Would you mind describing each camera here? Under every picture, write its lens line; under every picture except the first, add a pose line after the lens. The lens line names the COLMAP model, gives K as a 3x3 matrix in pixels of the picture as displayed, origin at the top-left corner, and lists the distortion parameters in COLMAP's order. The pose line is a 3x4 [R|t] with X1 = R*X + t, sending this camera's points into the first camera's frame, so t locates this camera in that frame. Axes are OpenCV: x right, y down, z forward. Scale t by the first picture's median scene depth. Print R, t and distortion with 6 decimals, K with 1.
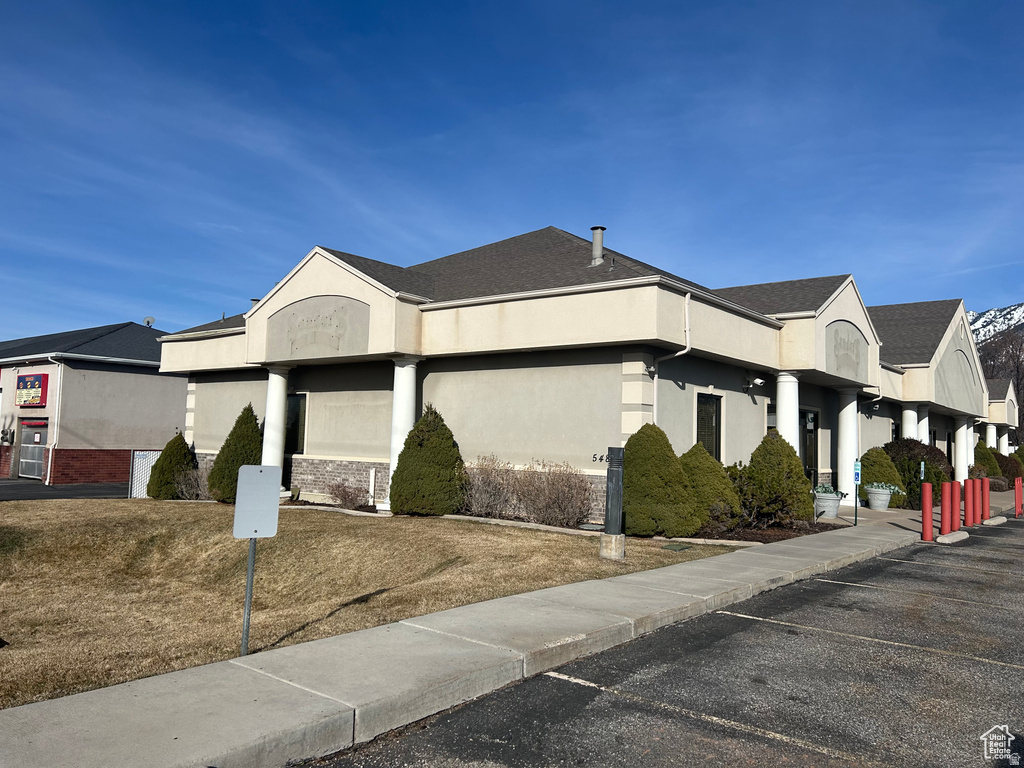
lens RADIAL K [[742.2, 0, 510.6], [0, 742.2, 388.9], [0, 0, 1]] dist [-0.004513, -0.005495]
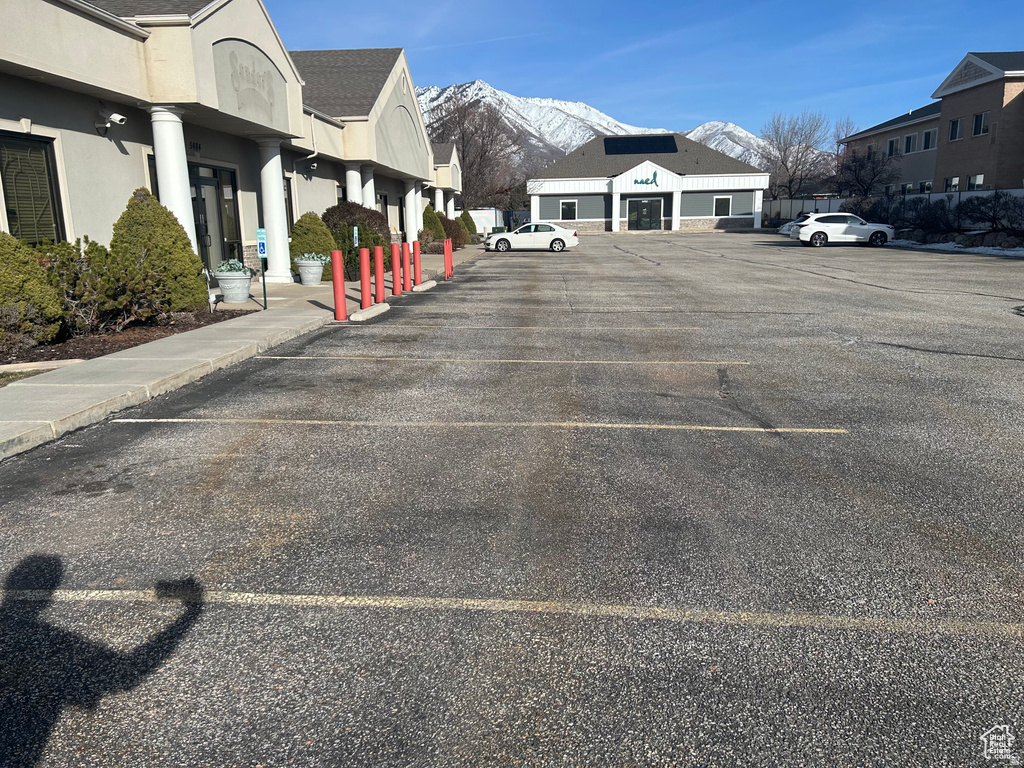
lens RADIAL K [[742.2, 0, 510.6], [0, 742.2, 388.9], [0, 0, 1]] dist [-0.004513, -0.005495]
pose [[0.796741, -0.171493, 0.579477, 0.150491], [-0.005885, 0.956642, 0.291206, 0.023523], [-0.604292, -0.235426, 0.761187, 0.157182]]
